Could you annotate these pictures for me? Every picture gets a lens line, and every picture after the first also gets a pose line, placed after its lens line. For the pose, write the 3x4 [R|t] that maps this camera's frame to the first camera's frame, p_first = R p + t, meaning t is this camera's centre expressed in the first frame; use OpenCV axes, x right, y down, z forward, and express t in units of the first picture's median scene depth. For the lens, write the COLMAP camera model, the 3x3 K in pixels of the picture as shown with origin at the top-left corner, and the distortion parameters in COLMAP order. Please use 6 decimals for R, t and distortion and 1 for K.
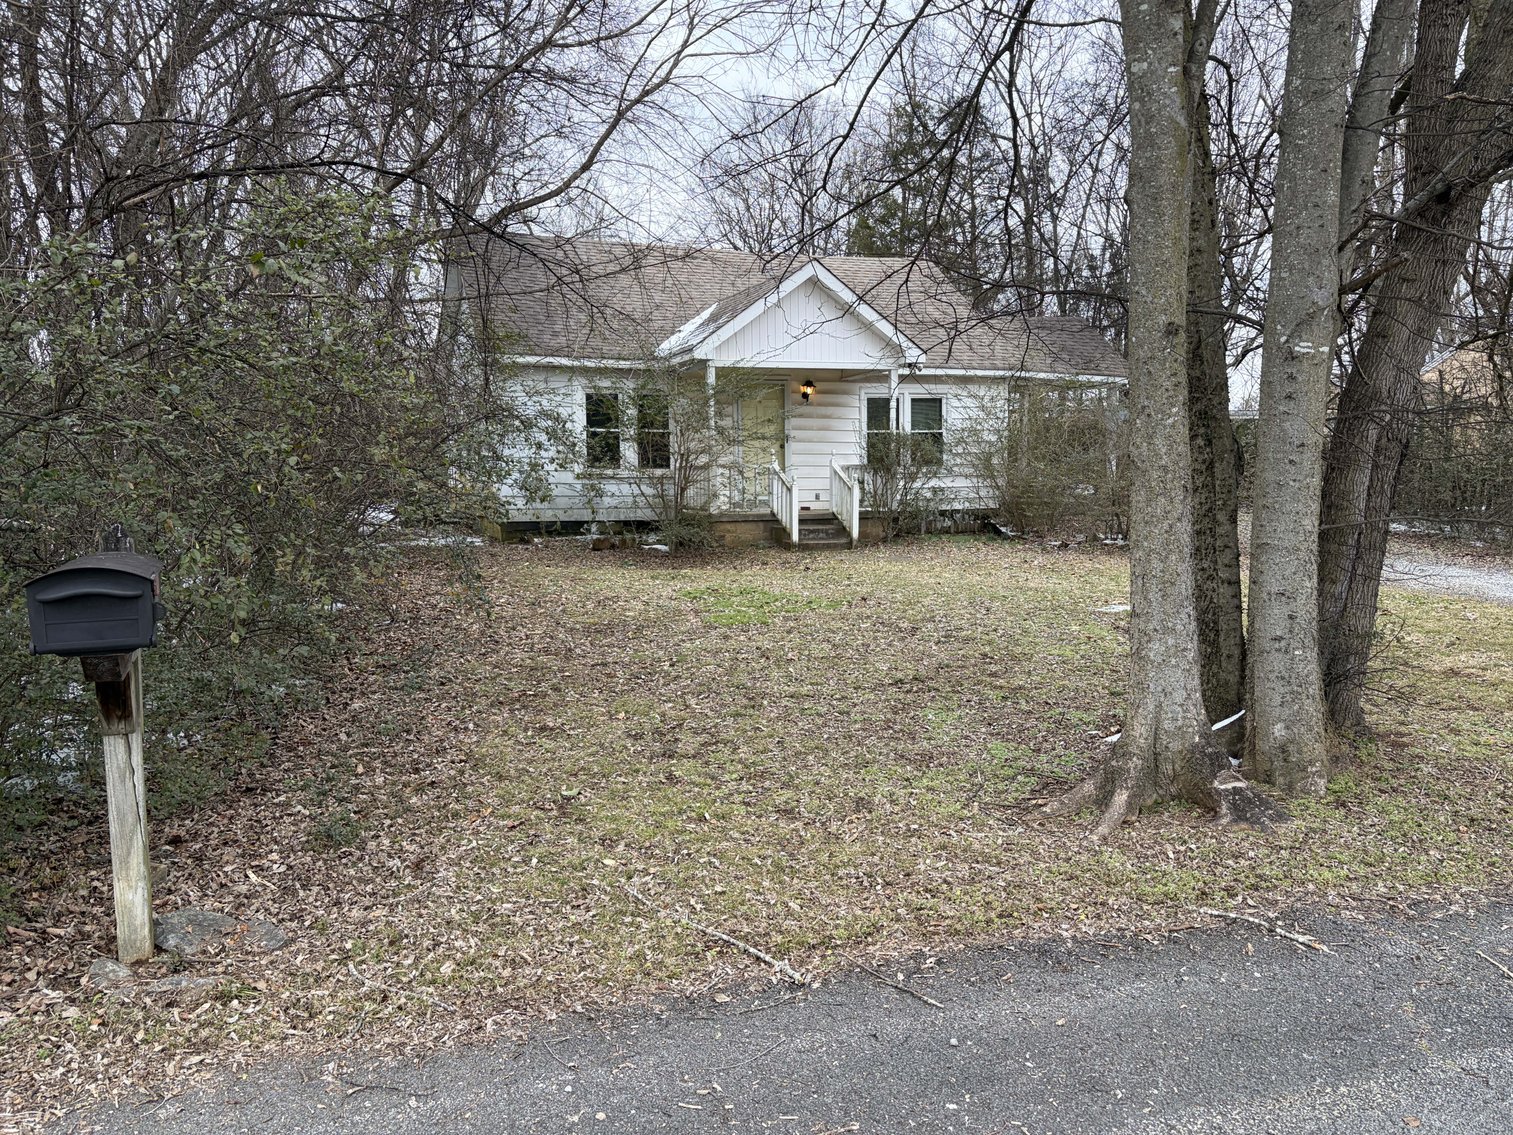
lens RADIAL K [[1136.0, 0, 758.6], [0, 1136.0, 563.7], [0, 0, 1]] dist [0.008677, -0.000002]
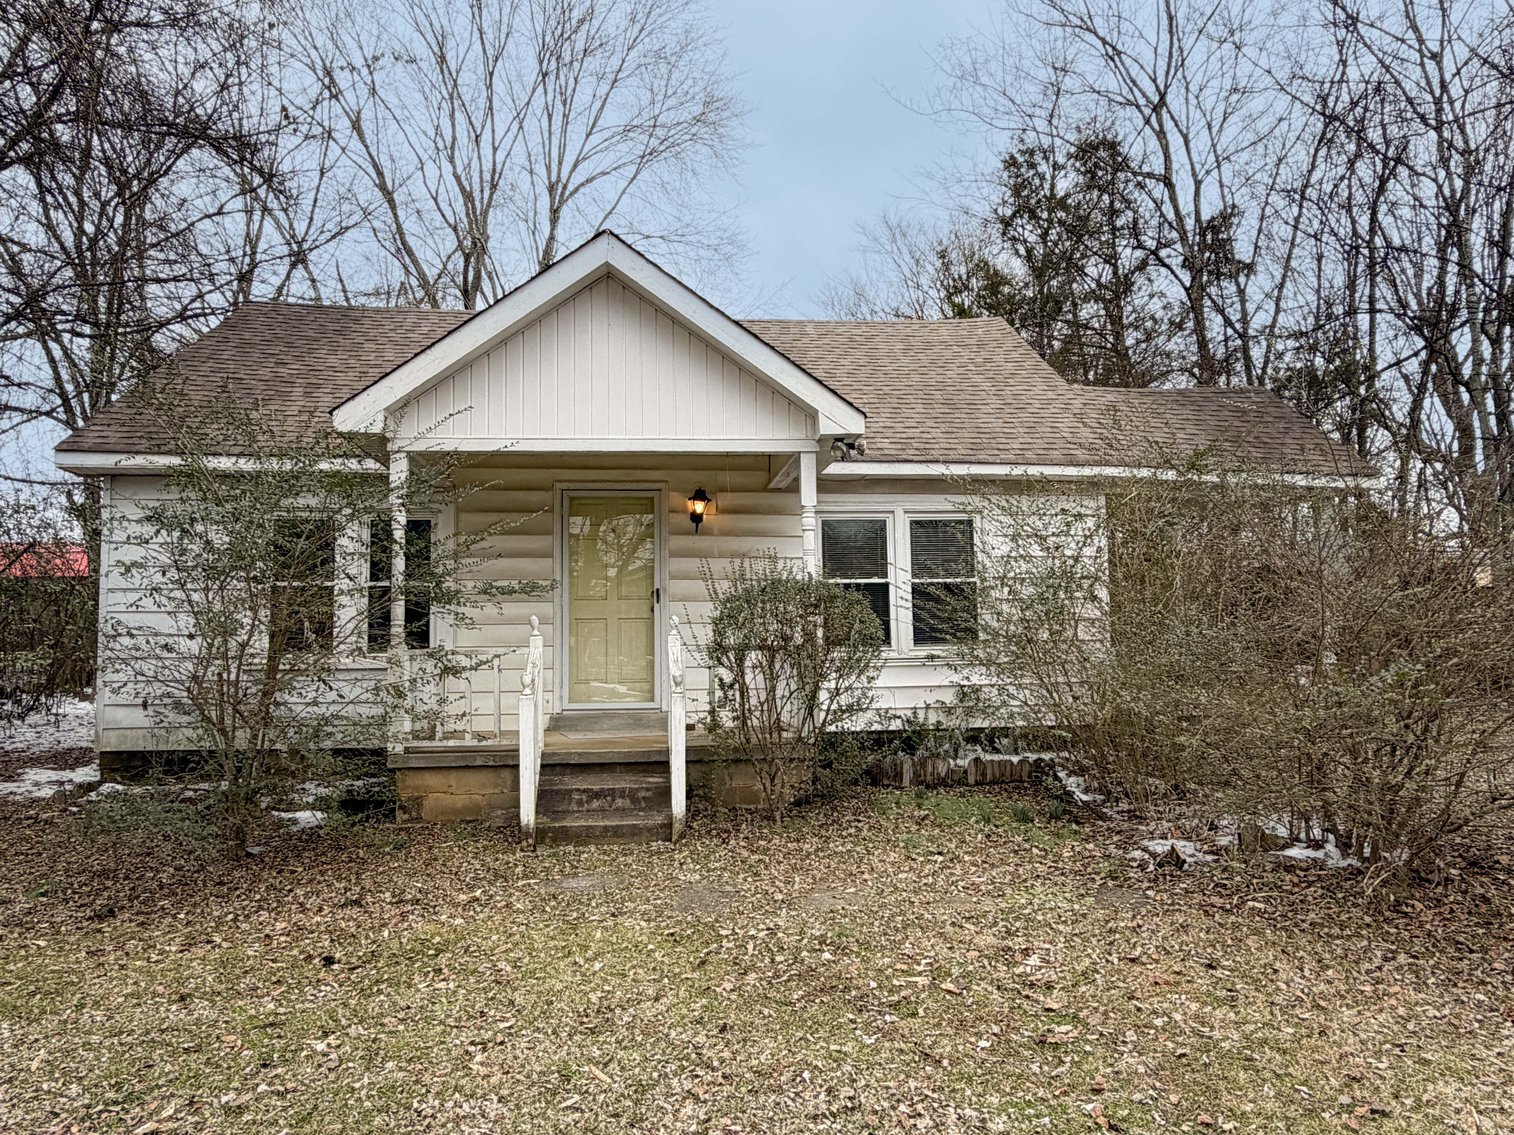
lens RADIAL K [[1052.4, 0, 765.8], [0, 1052.4, 580.6], [0, 0, 1]] dist [0.000171, -0.000910]
pose [[0.975142, -0.016308, -0.220978, 0.194144], [-0.013662, 0.990966, -0.133419, -0.054648], [0.221157, 0.133121, 0.966110, 0.553982]]
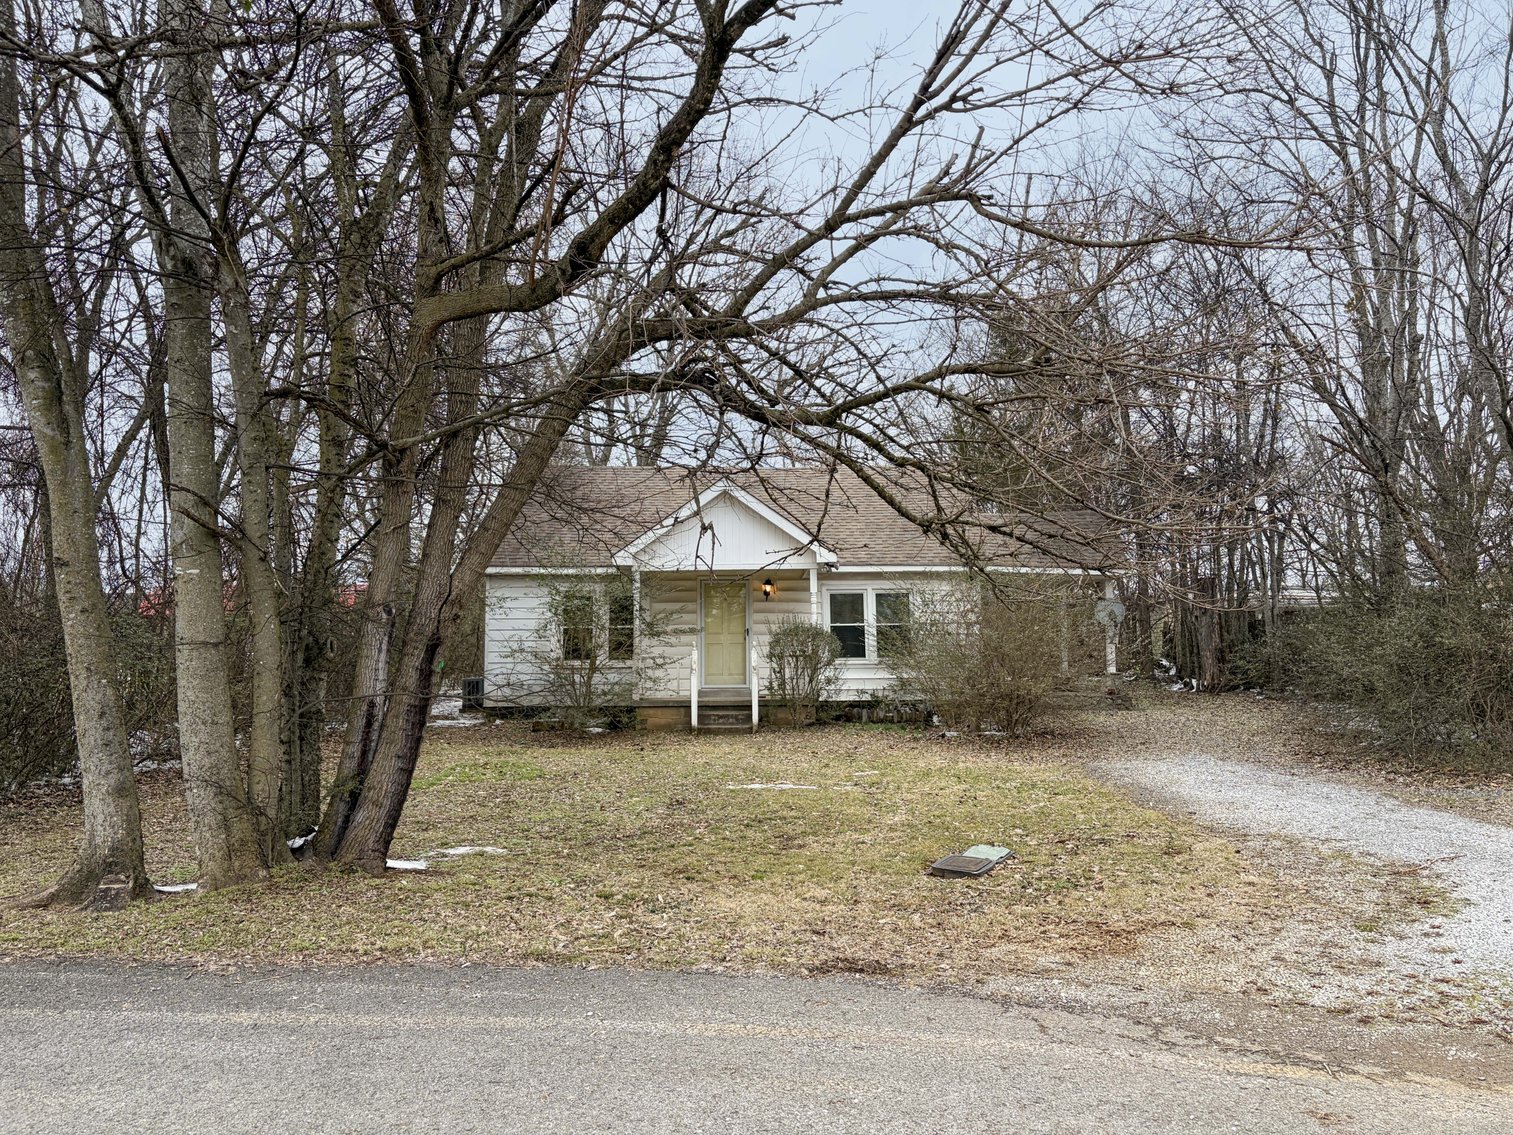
lens RADIAL K [[1136.0, 0, 757.5], [0, 1136.0, 567.8], [0, 0, 1]] dist [0.008677, -0.000002]
pose [[0.950083, -0.029537, -0.310596, 0.393153], [-0.023501, 0.985905, -0.165645, 0.008959], [0.311111, 0.164676, 0.935998, -0.028644]]
